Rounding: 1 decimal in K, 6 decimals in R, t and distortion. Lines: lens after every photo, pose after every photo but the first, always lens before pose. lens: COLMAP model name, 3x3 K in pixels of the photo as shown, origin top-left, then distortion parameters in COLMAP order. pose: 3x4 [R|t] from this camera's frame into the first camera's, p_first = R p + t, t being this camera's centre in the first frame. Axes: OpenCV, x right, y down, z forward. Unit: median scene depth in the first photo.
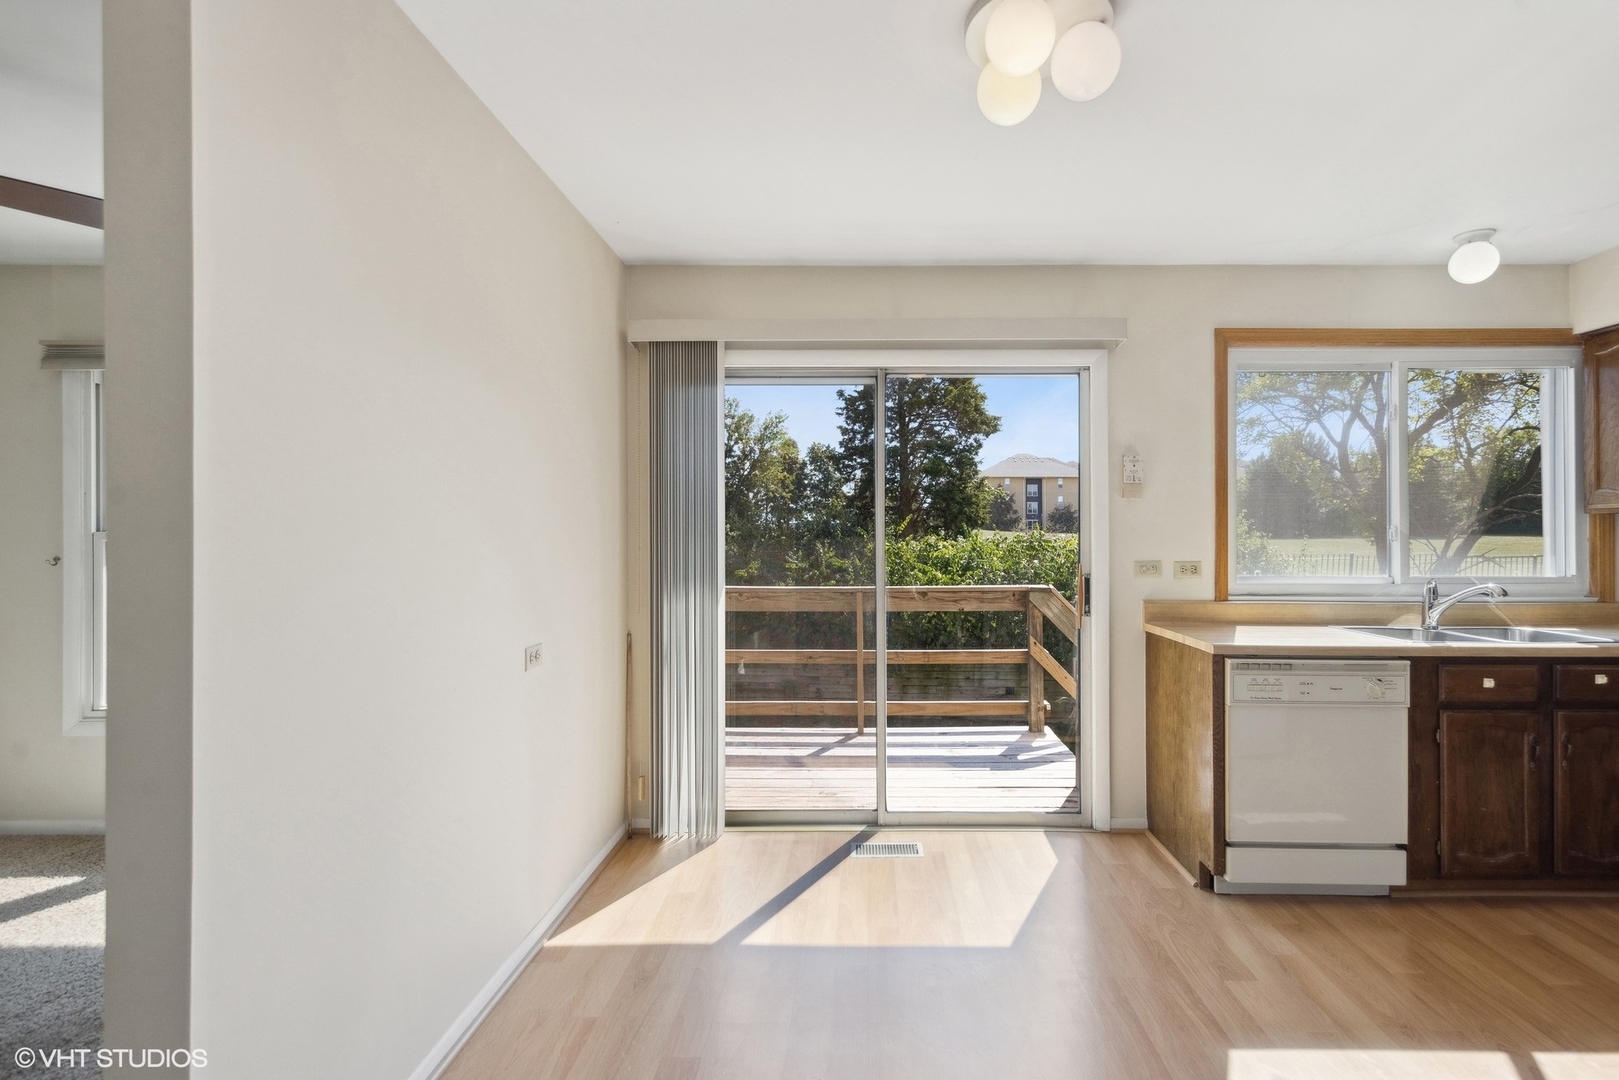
lens RADIAL K [[729.8, 0, 859.2], [0, 729.8, 529.5], [0, 0, 1]] dist [0.004884, 0.000482]
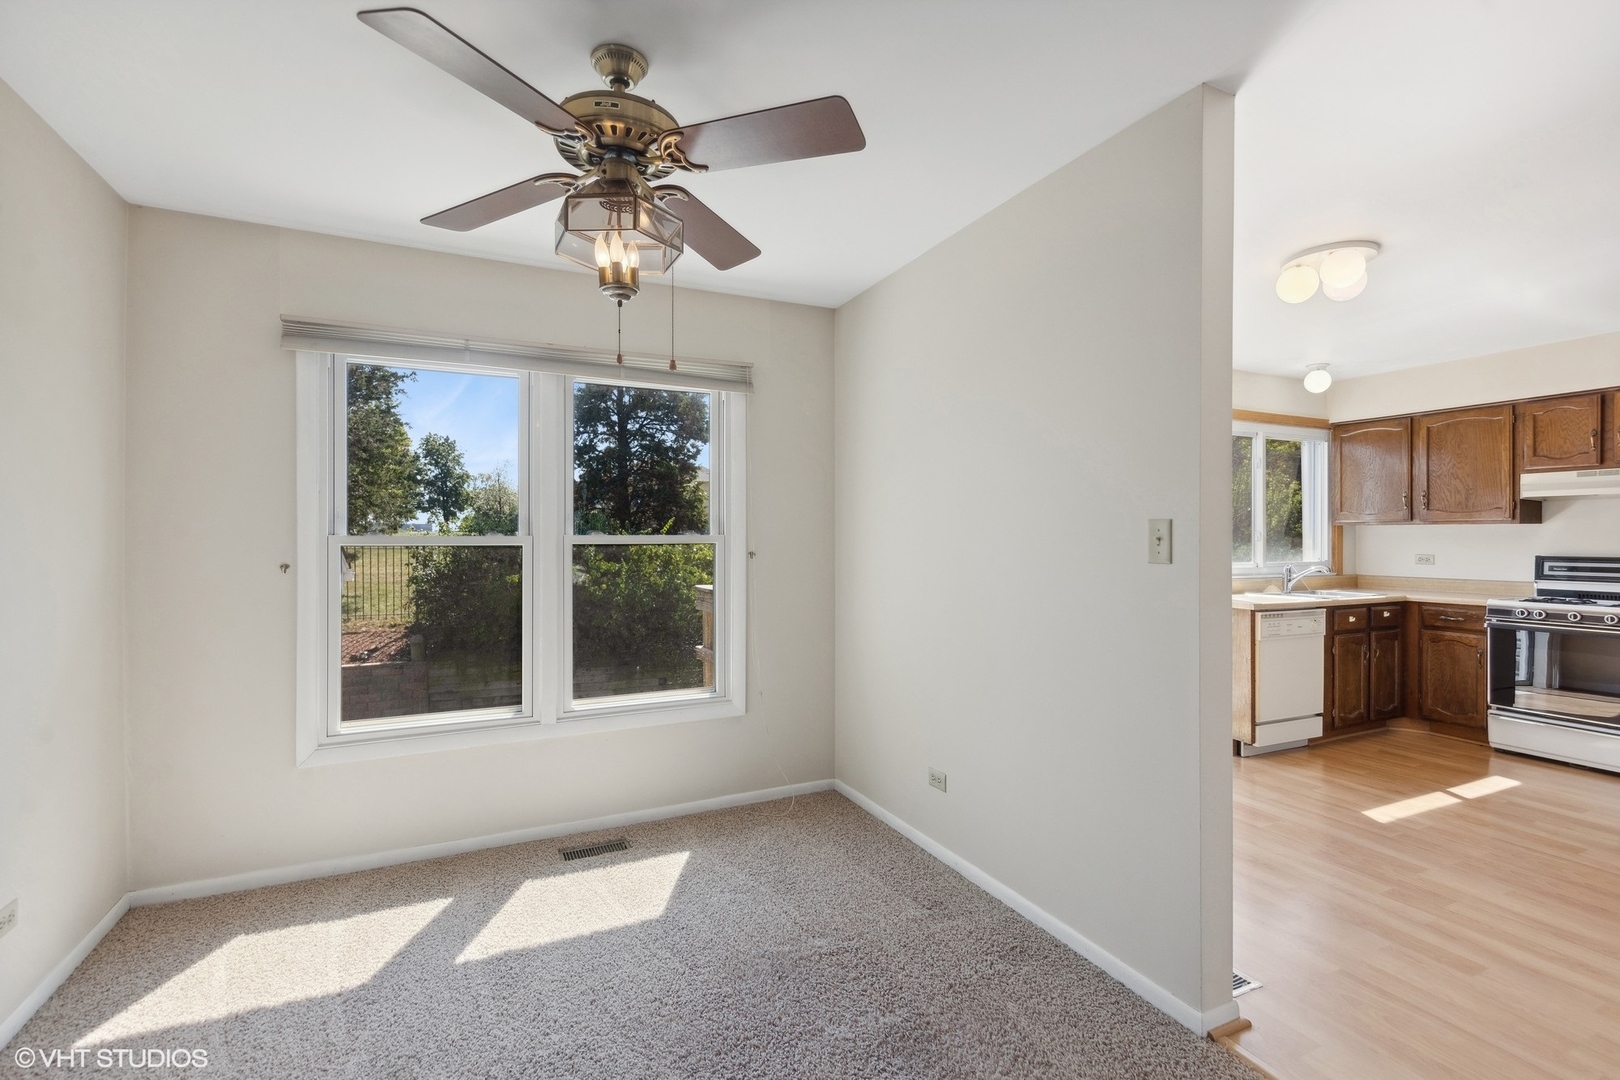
lens RADIAL K [[729.0, 0, 806.0], [0, 729.0, 535.5], [0, 0, 1]] dist [0.006660, -0.000592]
pose [[0.903210, 0.000267, 0.429198, -0.884512], [-0.002490, 0.999986, 0.004618, -0.001872], [-0.429191, -0.005240, 0.903198, -0.043660]]
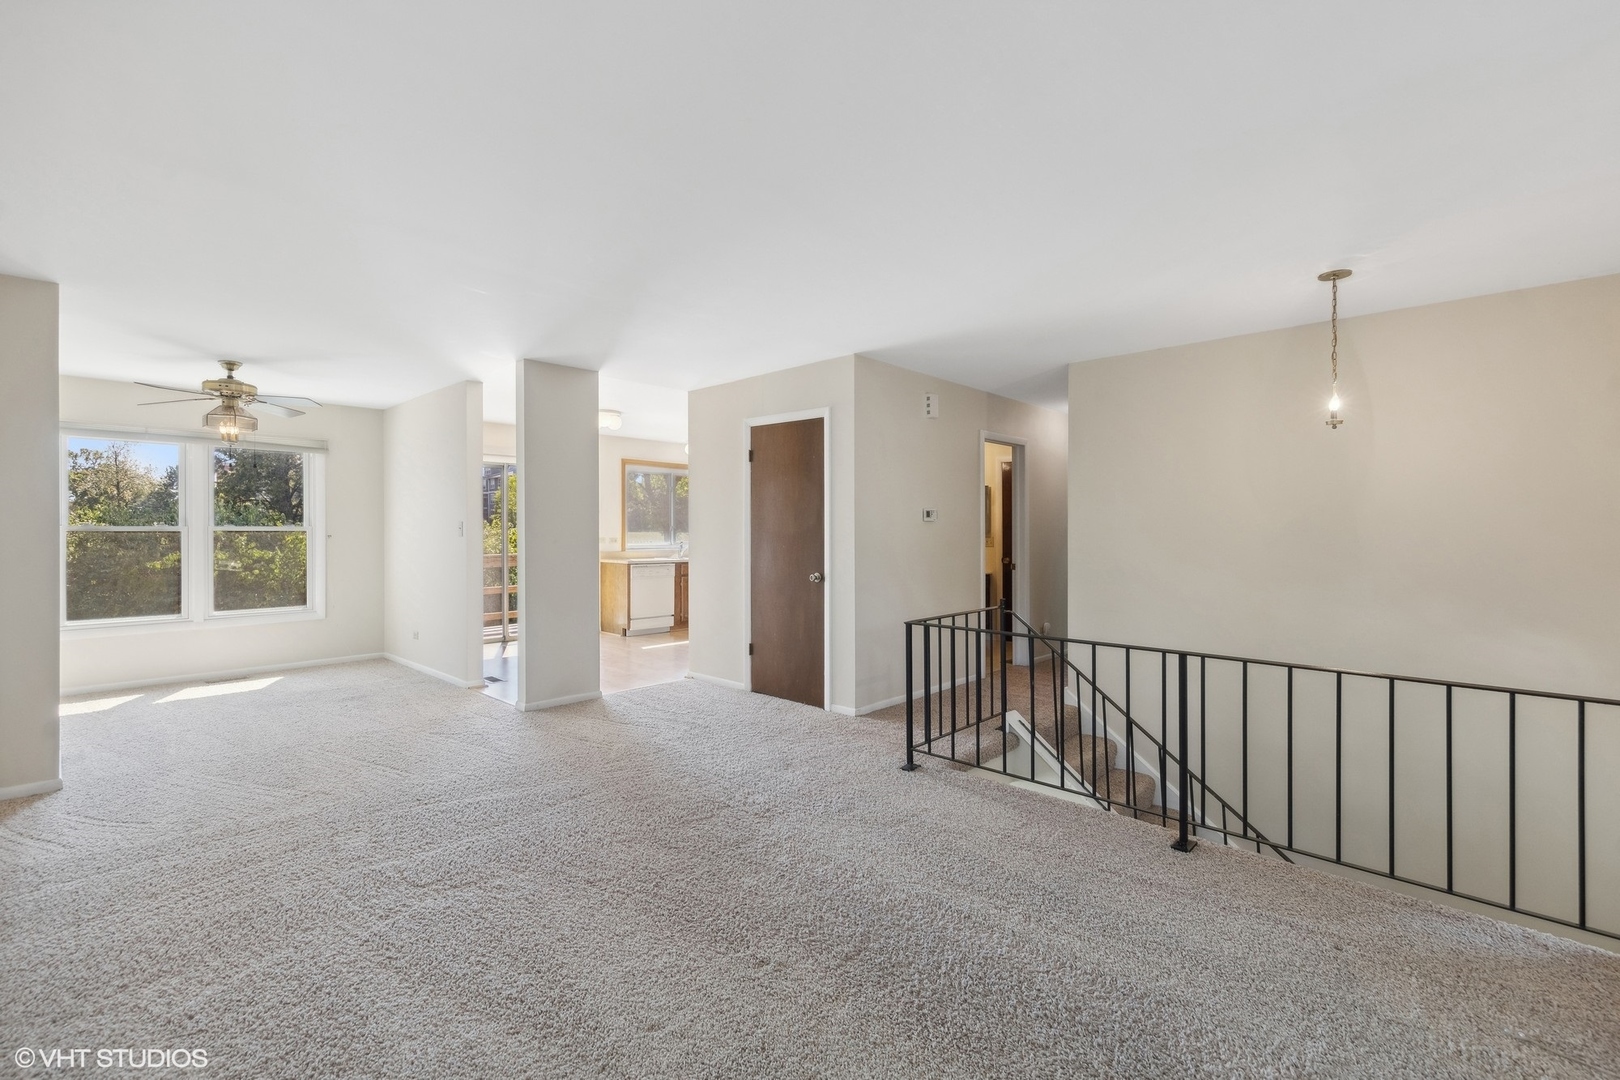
lens RADIAL K [[706.0, 0, 810.3], [0, 706.0, 533.4], [0, 0, 1]] dist [0.009153, -0.001230]
pose [[0.681163, -0.003069, 0.732126, -1.045810], [-0.006998, 0.999918, 0.010702, -0.009040], [-0.732099, -0.012413, 0.681085, -1.448412]]
